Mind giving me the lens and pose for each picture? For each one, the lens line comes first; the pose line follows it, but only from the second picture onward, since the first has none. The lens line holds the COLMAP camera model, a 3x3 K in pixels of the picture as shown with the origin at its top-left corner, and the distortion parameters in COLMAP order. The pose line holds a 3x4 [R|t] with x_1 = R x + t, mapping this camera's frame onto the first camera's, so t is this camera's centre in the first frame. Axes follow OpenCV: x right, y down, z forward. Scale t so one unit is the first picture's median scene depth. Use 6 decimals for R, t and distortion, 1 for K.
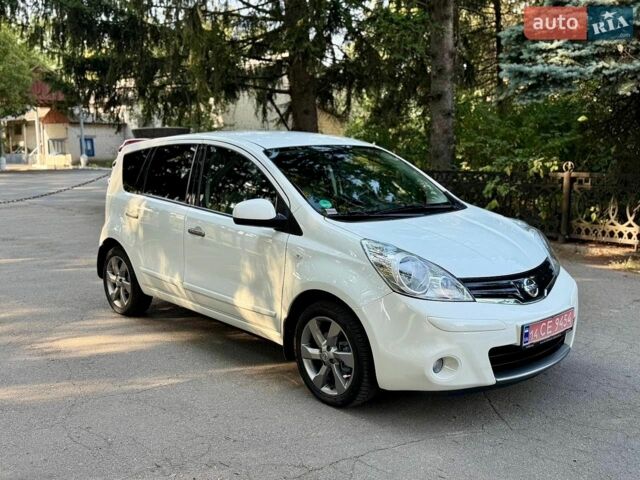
lens RADIAL K [[647.6, 0, 318.4], [0, 647.6, 242.3], [0, 0, 1]] dist [0.170405, -0.366066]
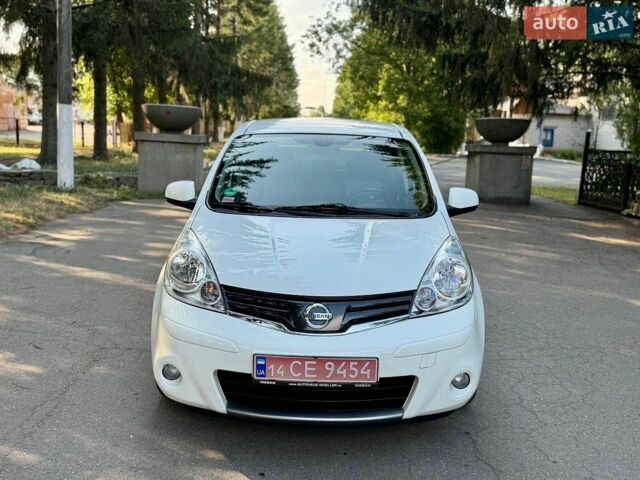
lens RADIAL K [[648.6, 0, 319.5], [0, 648.6, 215.0], [0, 0, 1]] dist [0.005011, 0.003087]
pose [[0.731344, 0.122623, -0.670895, 0.703466], [-0.139495, 0.989802, 0.028847, -0.063320], [0.667590, 0.072490, 0.740991, 0.345653]]
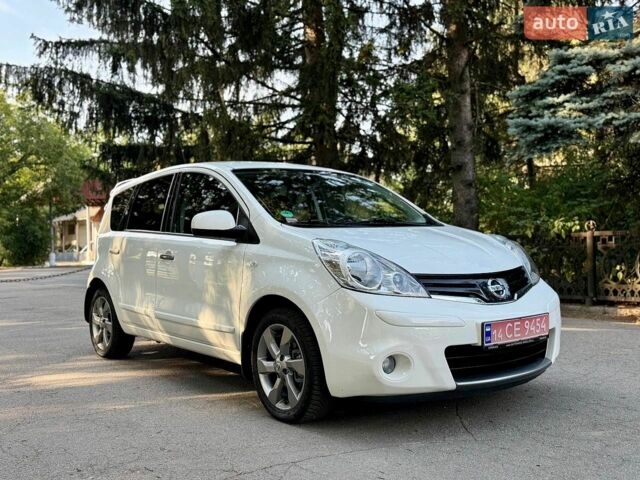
lens RADIAL K [[647.6, 0, 318.4], [0, 647.6, 242.3], [0, 0, 1]] dist [0.170405, -0.366066]
pose [[0.997173, -0.019009, -0.072700, 0.118155], [0.007808, 0.988450, -0.151345, 0.119595], [0.074737, 0.150349, 0.985804, 0.048996]]
